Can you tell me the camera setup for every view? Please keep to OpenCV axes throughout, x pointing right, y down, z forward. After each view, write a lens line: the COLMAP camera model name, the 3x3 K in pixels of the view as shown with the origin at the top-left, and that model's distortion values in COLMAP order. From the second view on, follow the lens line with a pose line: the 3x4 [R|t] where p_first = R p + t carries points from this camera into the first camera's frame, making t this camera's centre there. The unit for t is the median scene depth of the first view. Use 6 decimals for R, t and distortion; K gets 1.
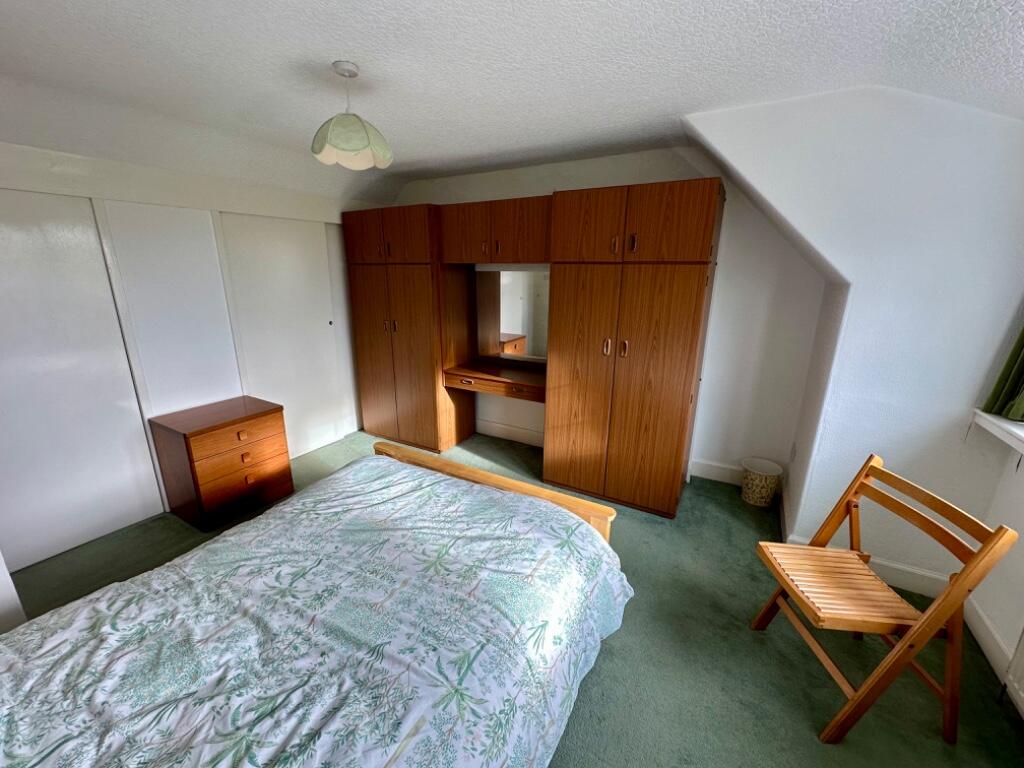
lens RADIAL K [[410.0, 0, 514.5], [0, 410.0, 385.2], [0, 0, 1]] dist [0.003652, 0.000645]
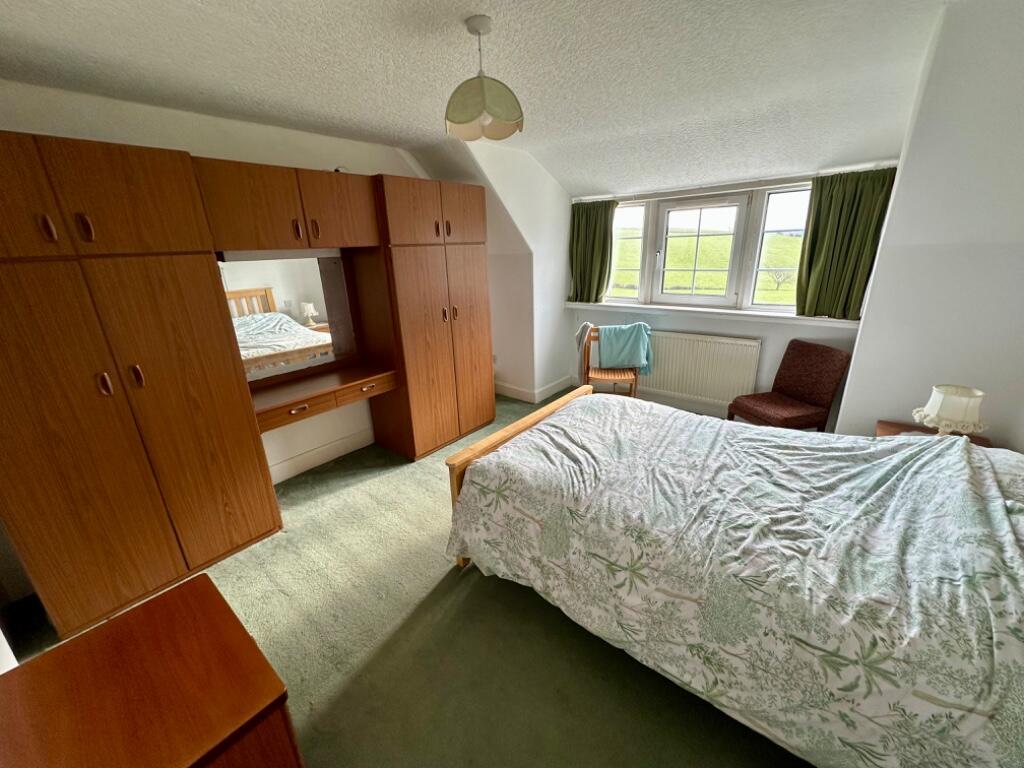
lens RADIAL K [[410.0, 0, 514.0], [0, 410.0, 384.6], [0, 0, 1]] dist [0.003652, 0.000645]
pose [[0.161377, -0.326010, 0.931491, -1.660055], [0.302211, 0.914843, 0.267826, -0.298430], [-0.939482, 0.238286, 0.246159, 1.003539]]
